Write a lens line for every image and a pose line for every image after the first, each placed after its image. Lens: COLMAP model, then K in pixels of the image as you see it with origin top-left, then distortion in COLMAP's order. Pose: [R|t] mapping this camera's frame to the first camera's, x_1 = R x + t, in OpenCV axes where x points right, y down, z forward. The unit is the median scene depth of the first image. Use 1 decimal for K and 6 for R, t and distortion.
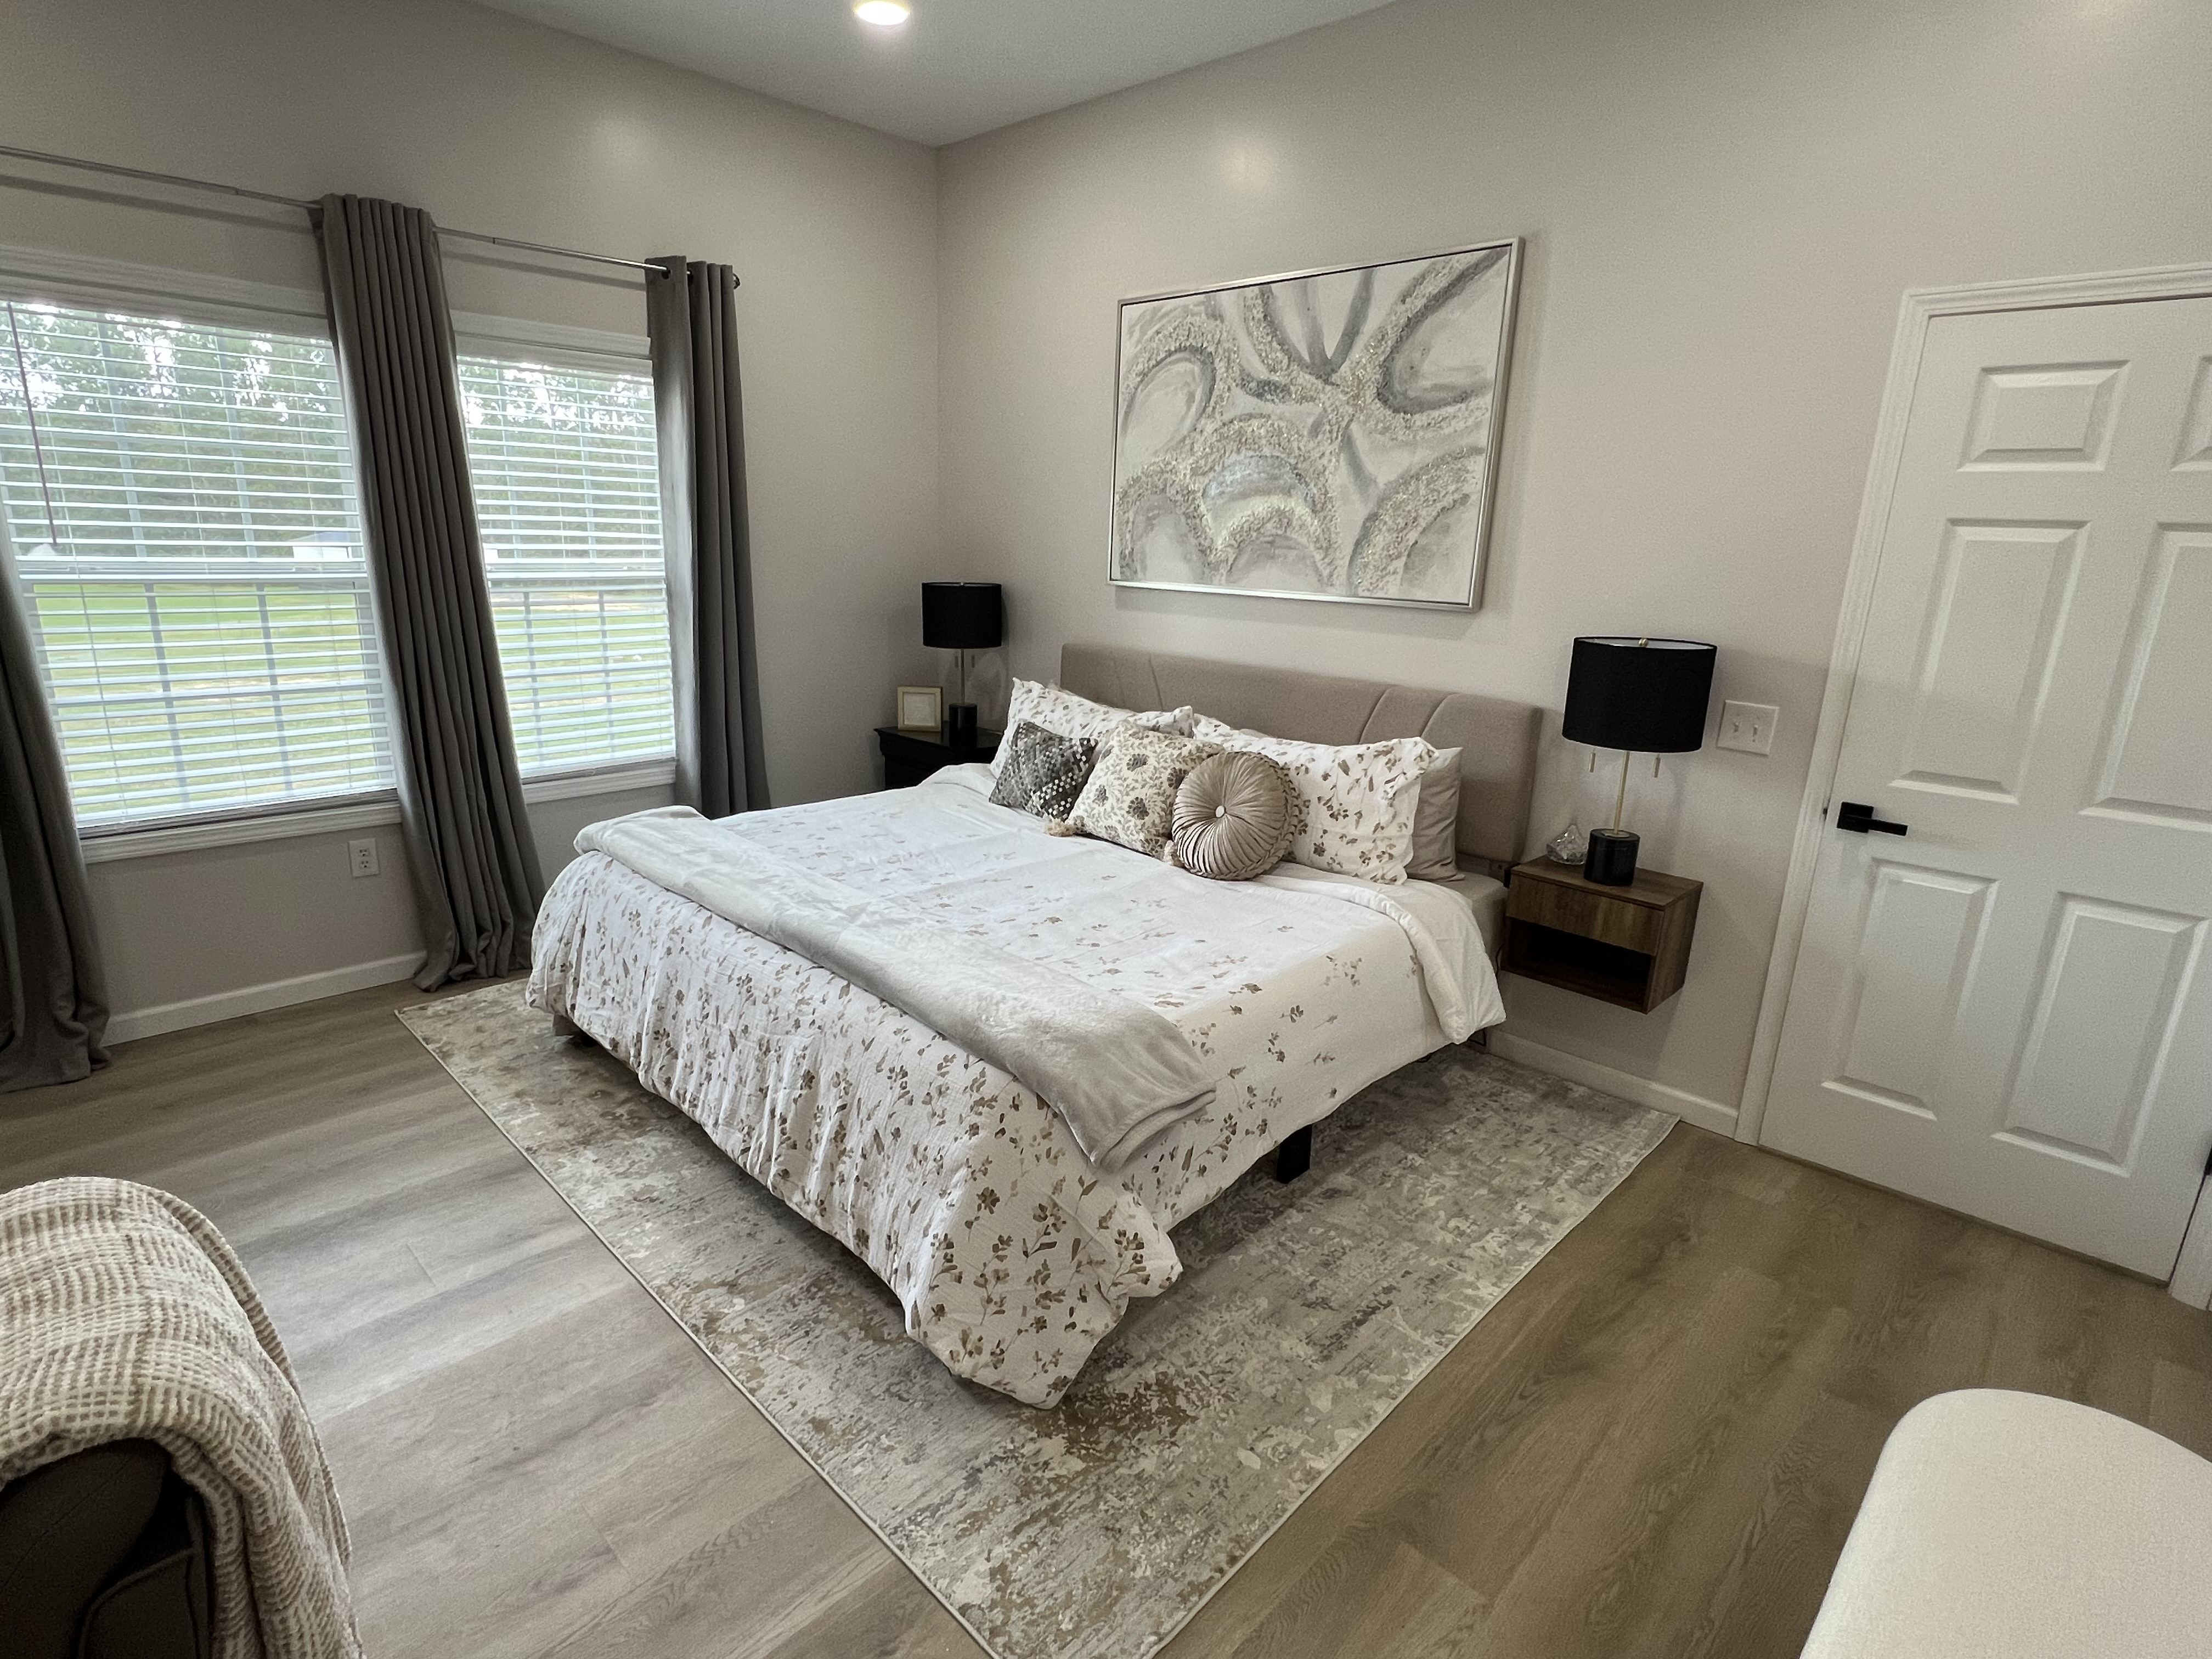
lens RADIAL K [[1126.9, 0, 1092.3], [0, 1126.9, 836.0], [0, 0, 1]] dist [-0.003307, -0.000838]
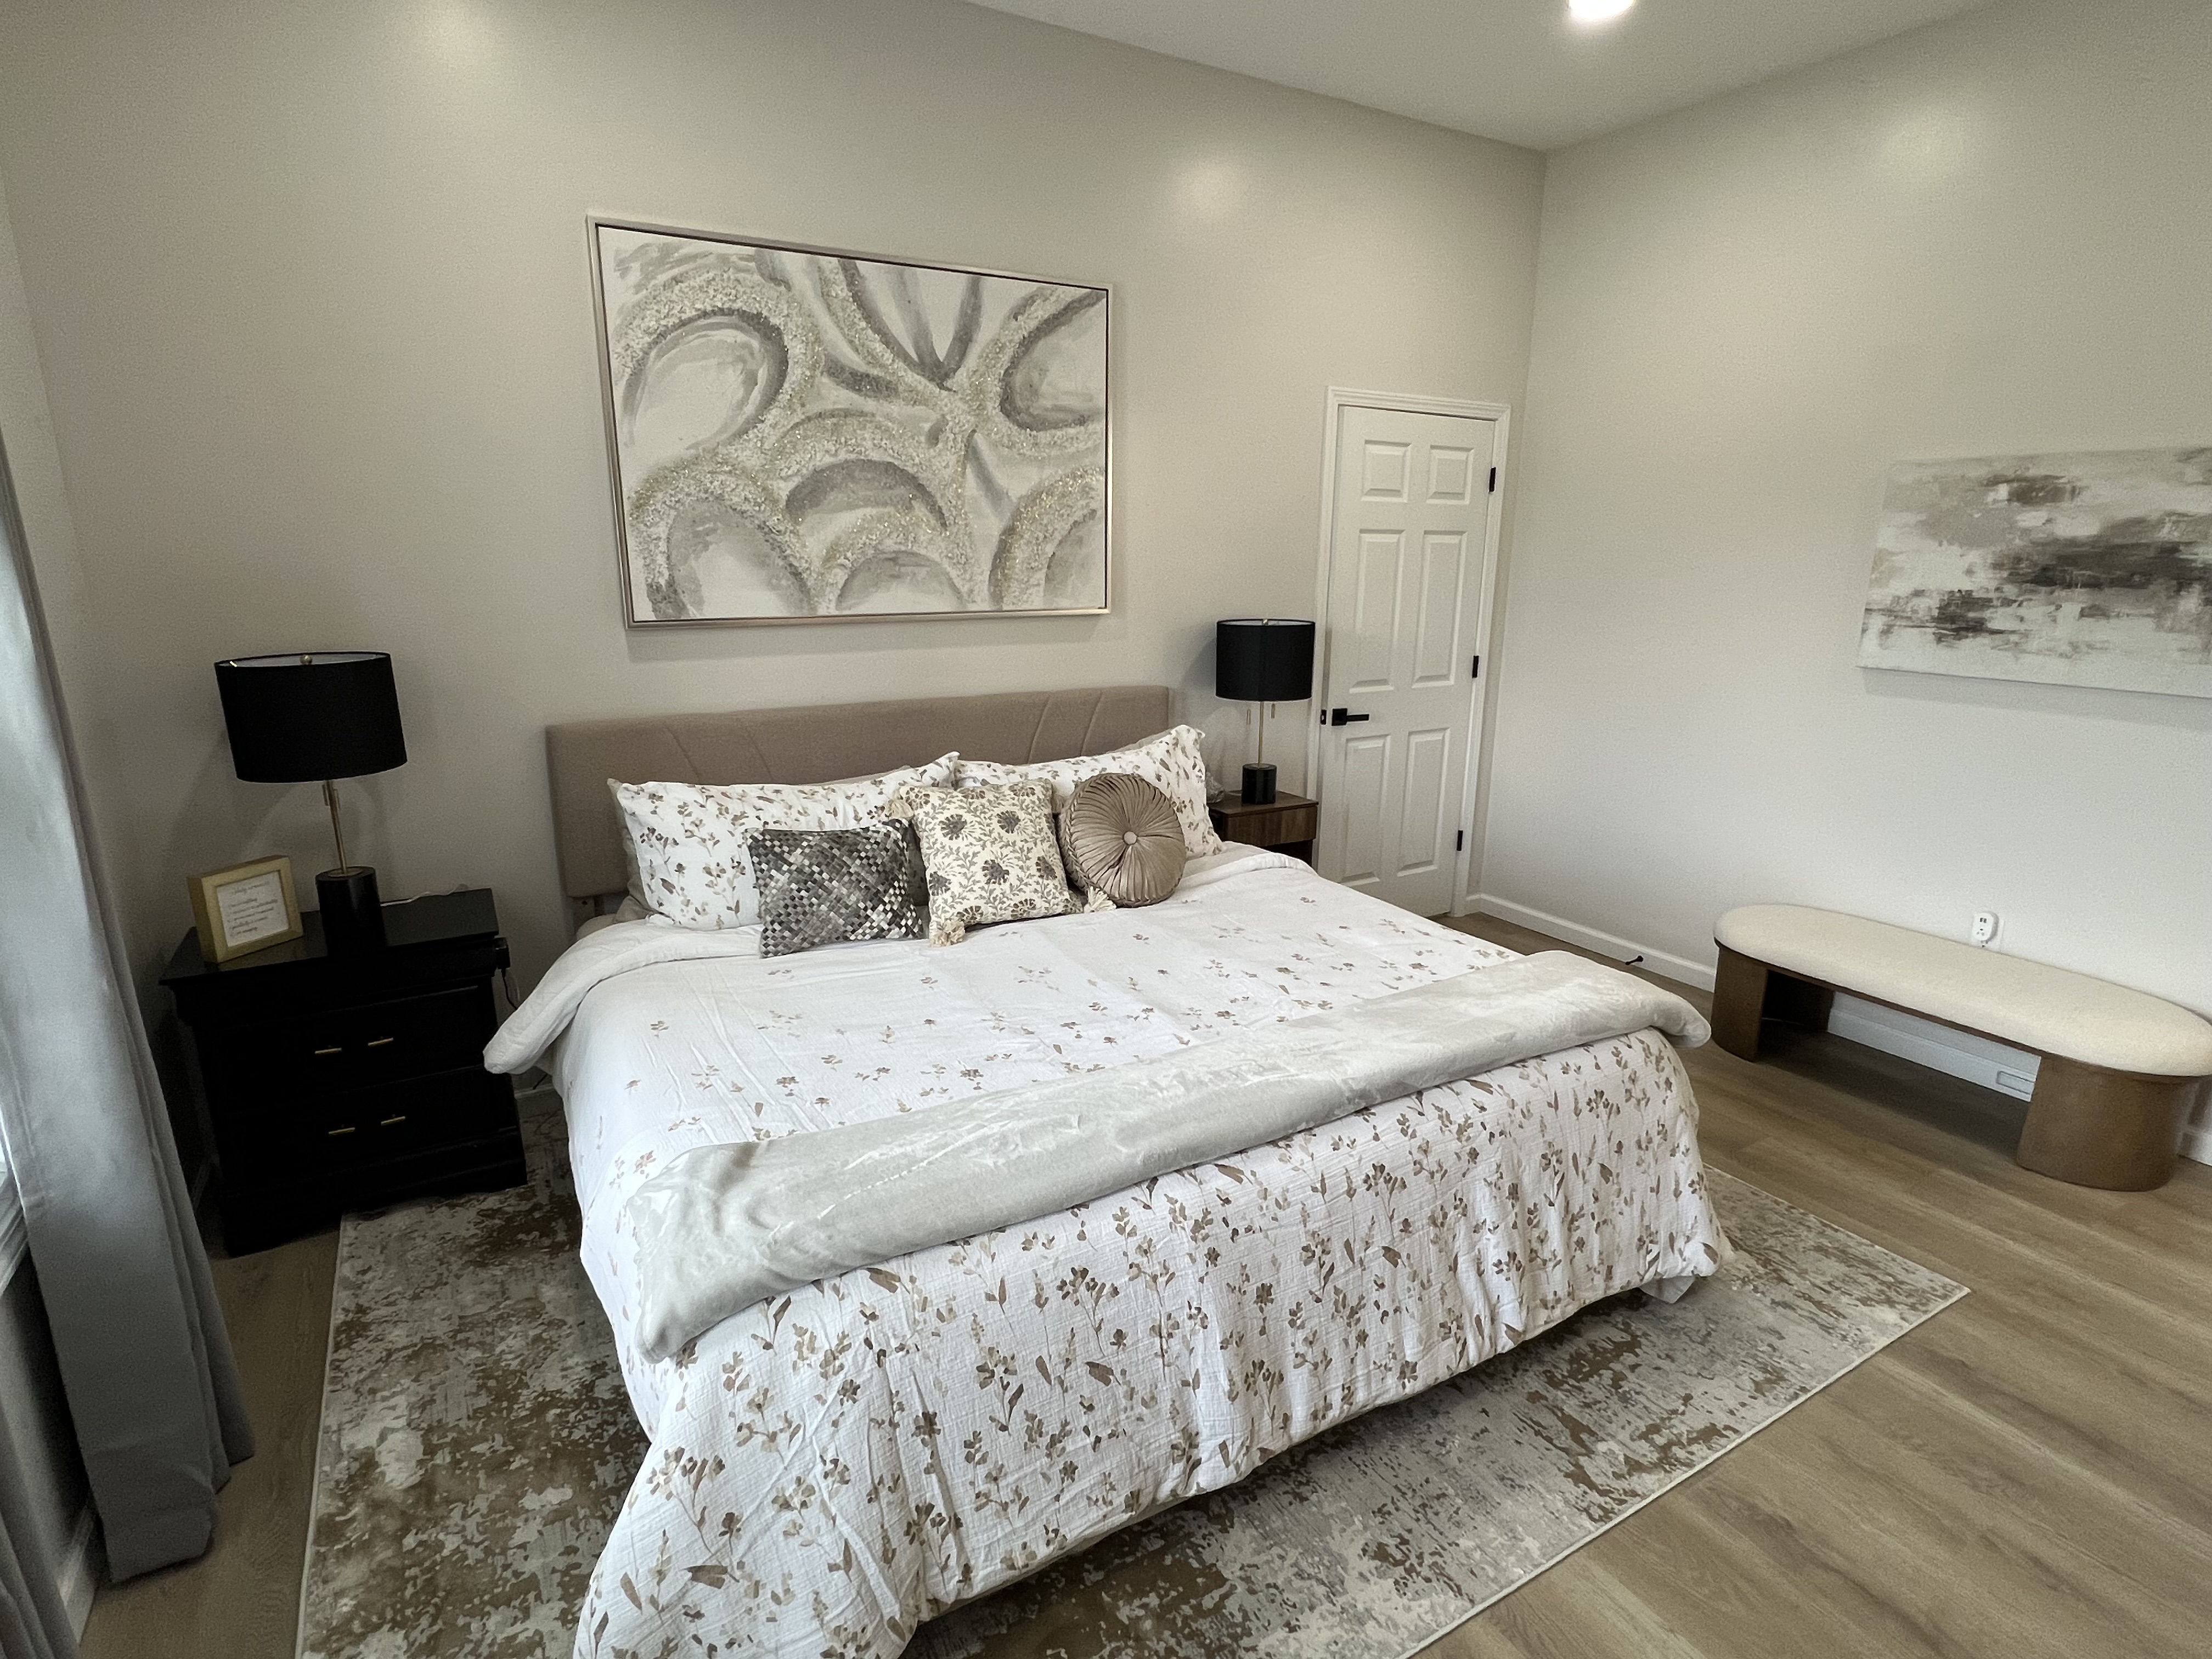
lens RADIAL K [[1126.9, 0, 1092.3], [0, 1126.9, 836.0], [0, 0, 1]] dist [-0.003307, -0.000838]
pose [[0.265167, -0.267476, 0.926360, -0.752402], [0.258238, 0.945355, 0.199040, -0.212941], [-0.928978, 0.186443, 0.319749, 0.682007]]
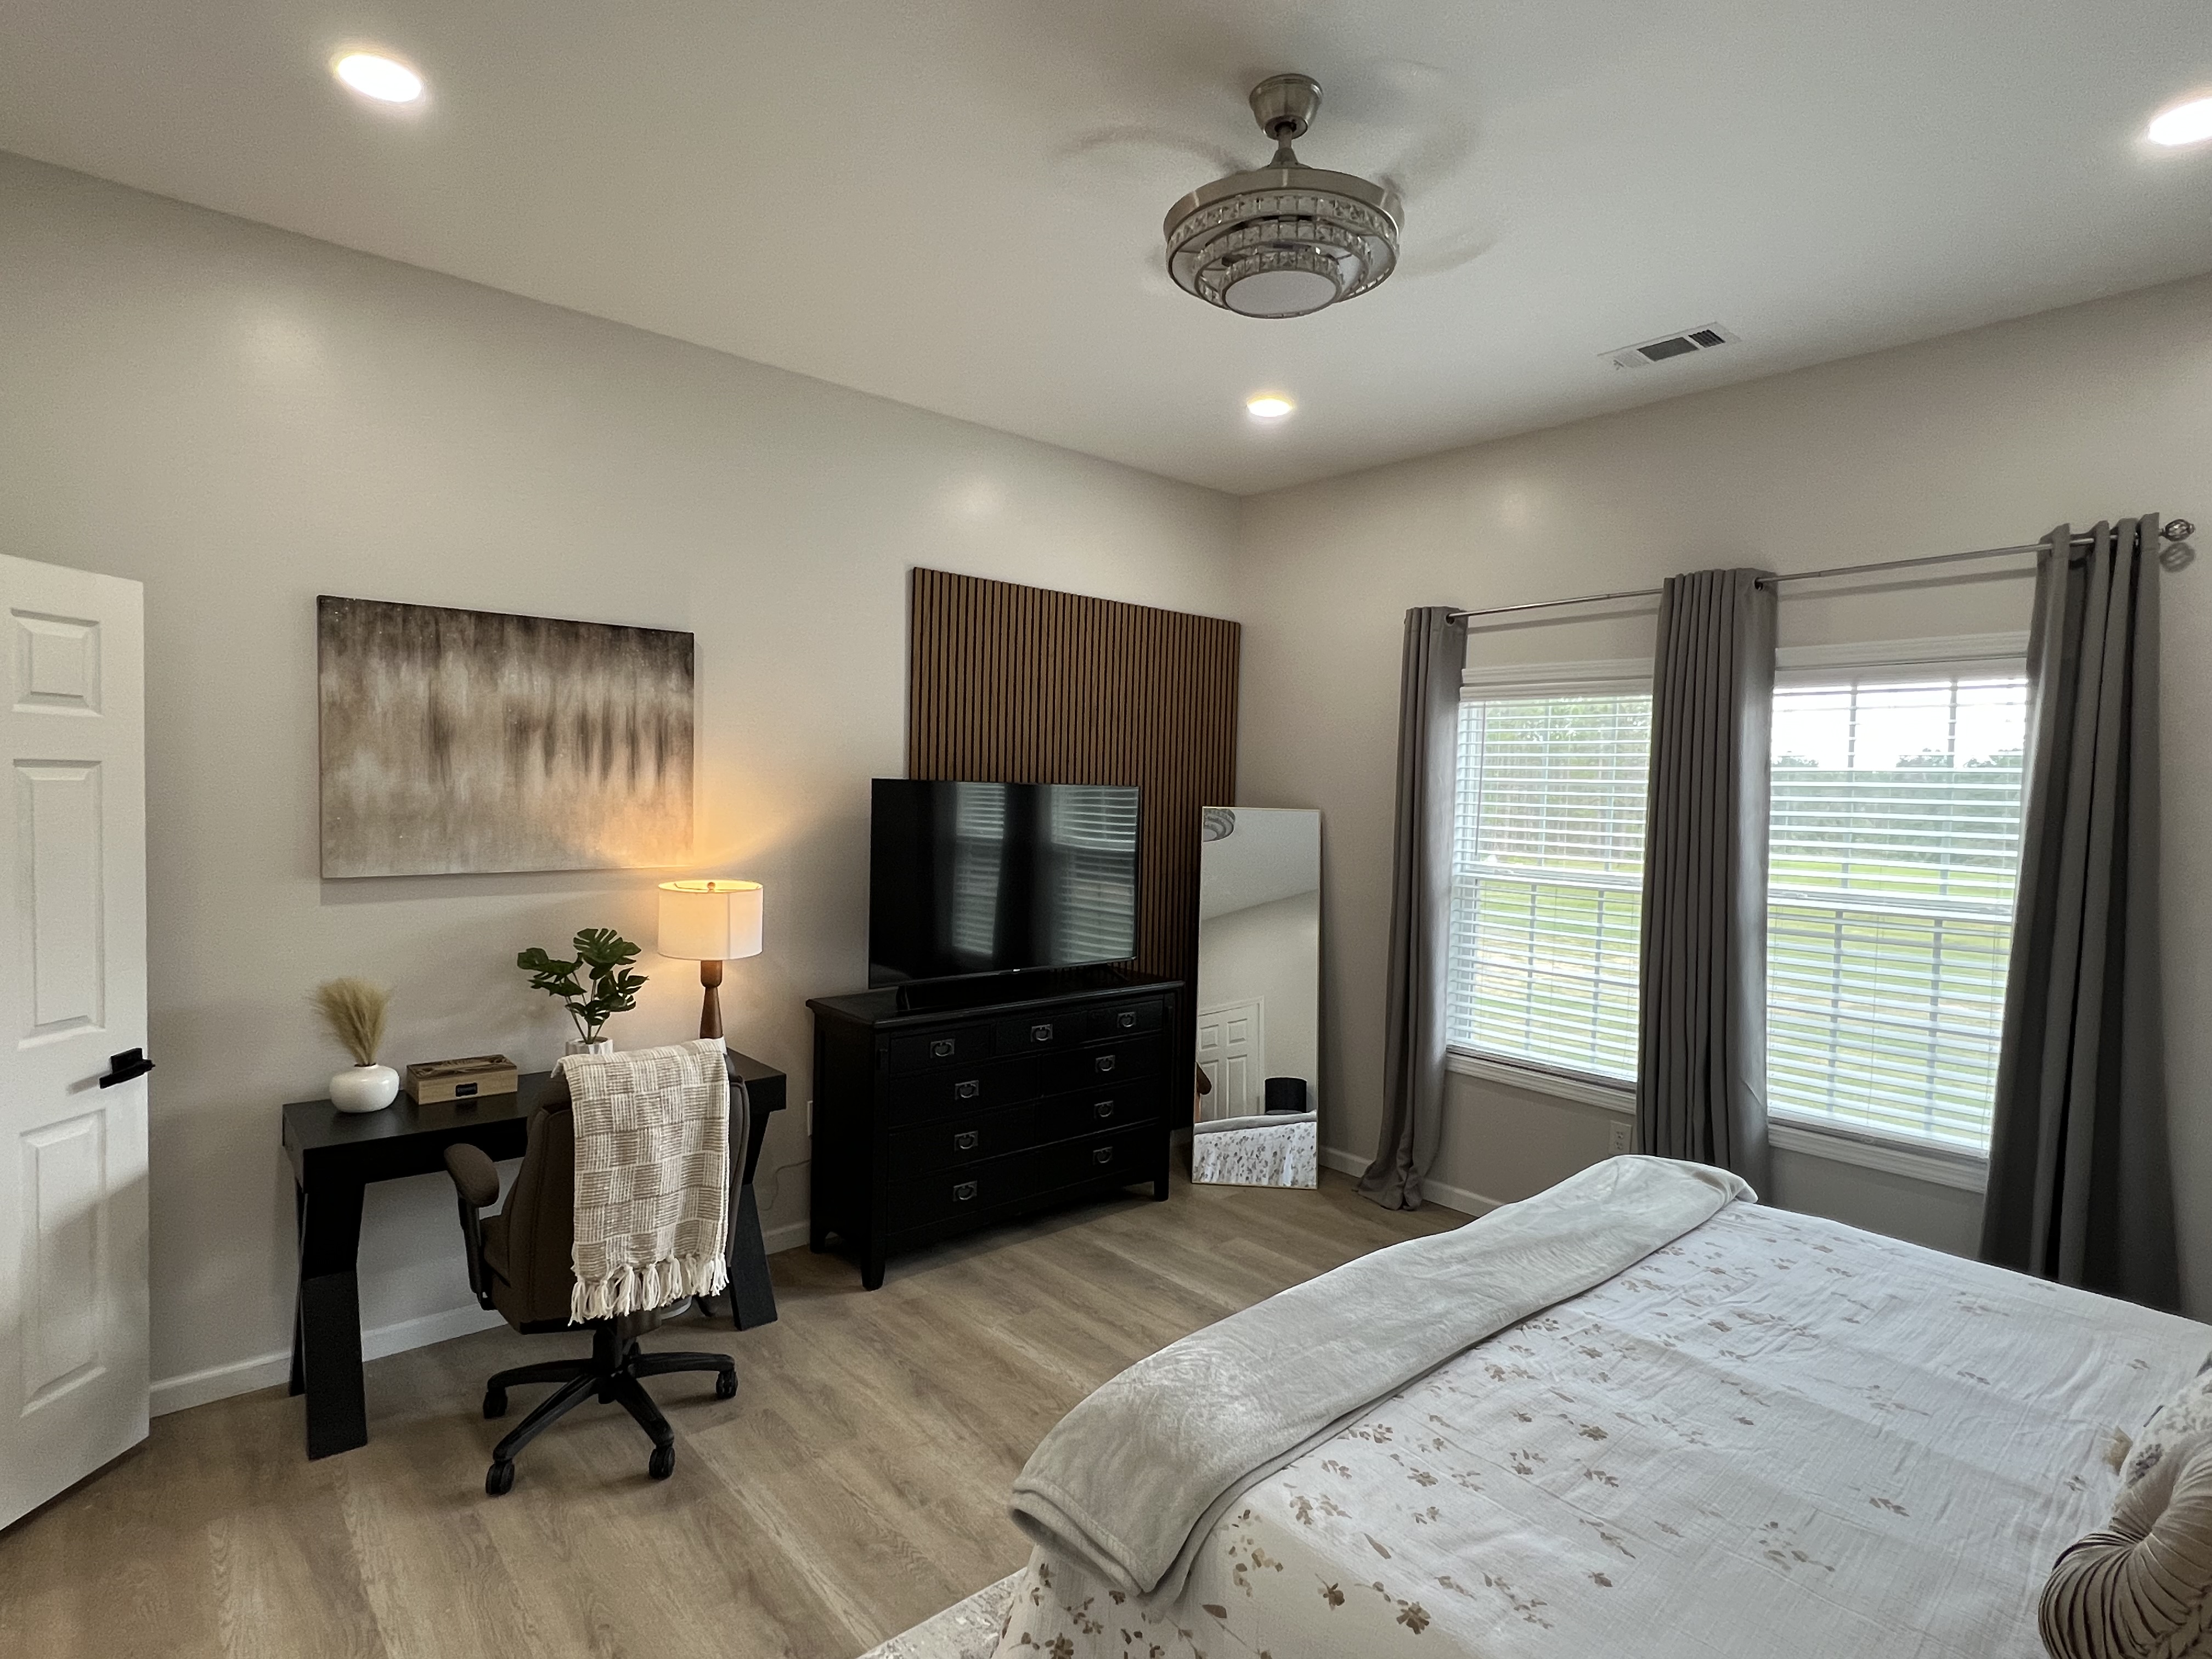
lens RADIAL K [[1126.9, 0, 1092.3], [0, 1126.9, 836.0], [0, 0, 1]] dist [-0.003307, -0.000838]
pose [[-0.078414, 0.004518, -0.996911, 0.524574], [-0.291189, 0.956278, 0.027237, -0.156243], [0.953447, 0.292425, -0.073670, 0.551194]]
